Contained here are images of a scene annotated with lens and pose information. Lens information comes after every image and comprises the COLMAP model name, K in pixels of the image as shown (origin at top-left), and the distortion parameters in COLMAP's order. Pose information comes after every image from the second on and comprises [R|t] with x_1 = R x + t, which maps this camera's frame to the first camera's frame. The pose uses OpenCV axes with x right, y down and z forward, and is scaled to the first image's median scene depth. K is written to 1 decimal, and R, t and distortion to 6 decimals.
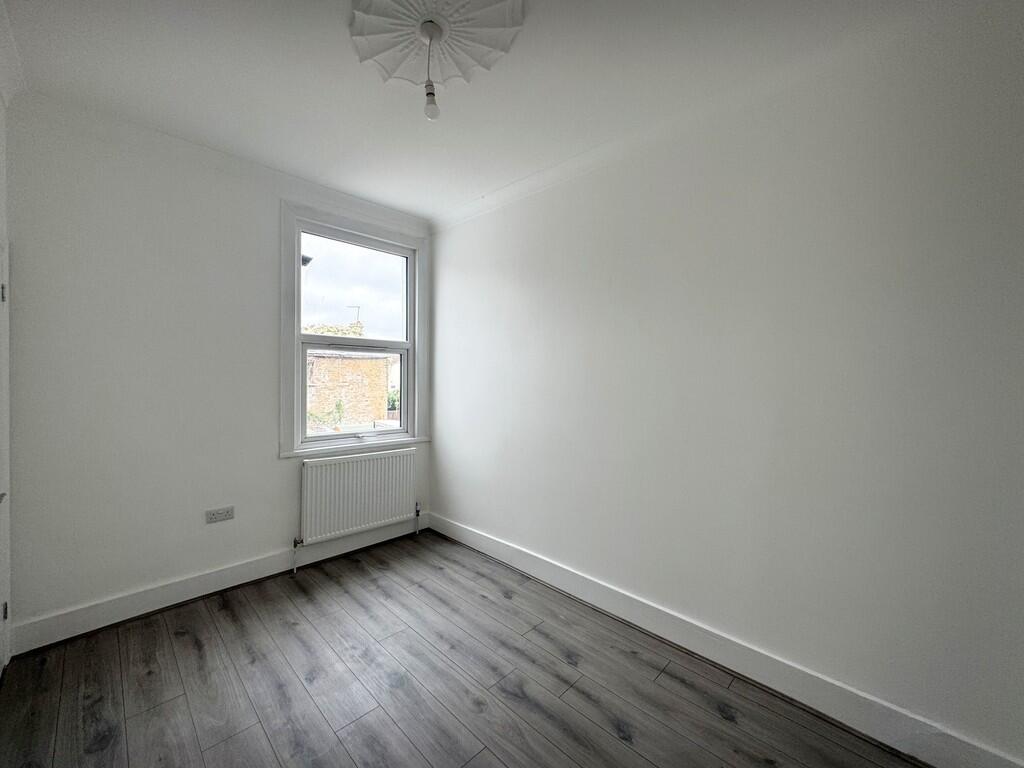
lens RADIAL K [[405.5, 0, 512.0], [0, 405.5, 384.0], [0, 0, 1]] dist [-0.000883, -0.000110]
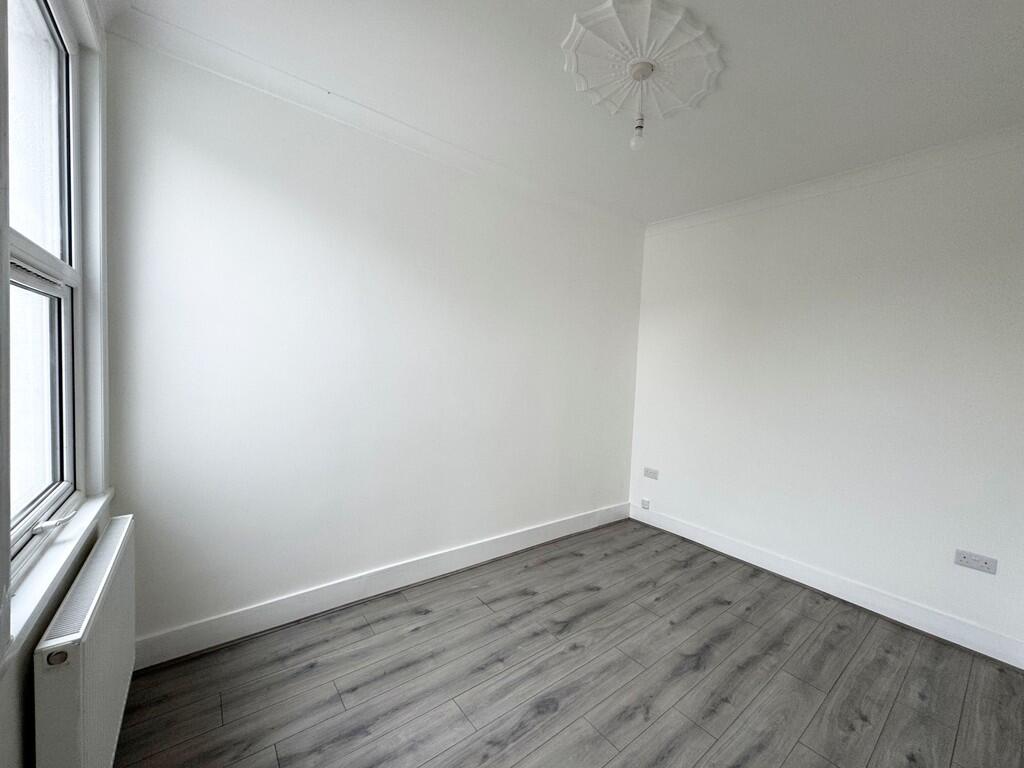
lens RADIAL K [[405.5, 0, 512.0], [0, 405.5, 384.0], [0, 0, 1]] dist [-0.000883, -0.000110]
pose [[0.136671, -0.057299, 0.988958, -0.852199], [-0.029394, 0.997652, 0.061865, -0.042251], [-0.990180, -0.037524, 0.134666, 0.714220]]
